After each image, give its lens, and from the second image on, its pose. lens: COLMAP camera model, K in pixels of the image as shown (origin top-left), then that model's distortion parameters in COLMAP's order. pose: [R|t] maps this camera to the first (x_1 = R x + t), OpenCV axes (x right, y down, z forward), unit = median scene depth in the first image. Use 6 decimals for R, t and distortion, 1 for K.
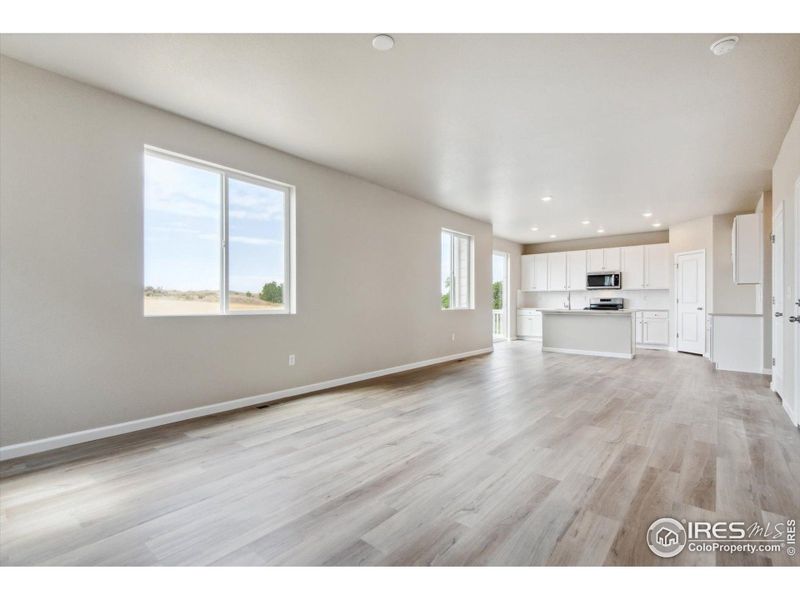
lens RADIAL K [[372.2, 0, 400.0], [0, 372.2, 300.0], [0, 0, 1]] dist [0.018885, -0.001143]
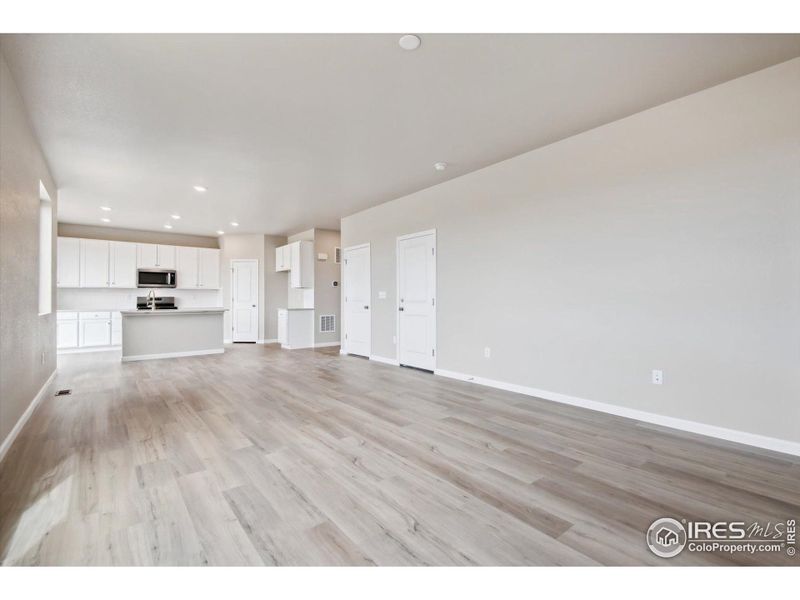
lens RADIAL K [[372.2, 0, 400.0], [0, 372.2, 300.0], [0, 0, 1]] dist [0.018885, -0.001143]
pose [[0.197346, -0.002560, 0.980330, -0.543444], [0.000564, 0.999997, 0.002498, 0.000457], [-0.980334, 0.000060, 0.197347, 0.443114]]
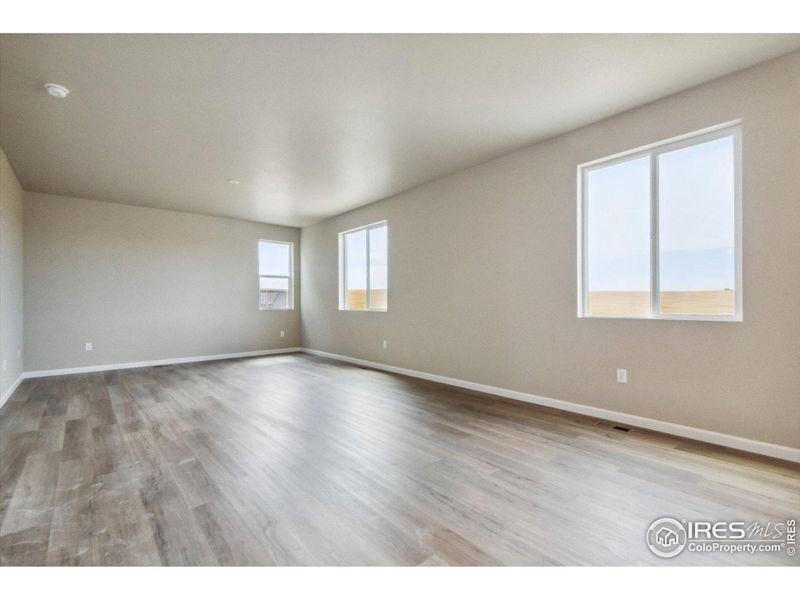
lens RADIAL K [[372.2, 0, 400.0], [0, 372.2, 300.0], [0, 0, 1]] dist [0.018885, -0.001143]
pose [[-0.164959, -0.007562, -0.986271, 0.981207], [0.002858, 0.999963, -0.008145, 0.008174], [0.986296, -0.004162, -0.164931, 1.196400]]
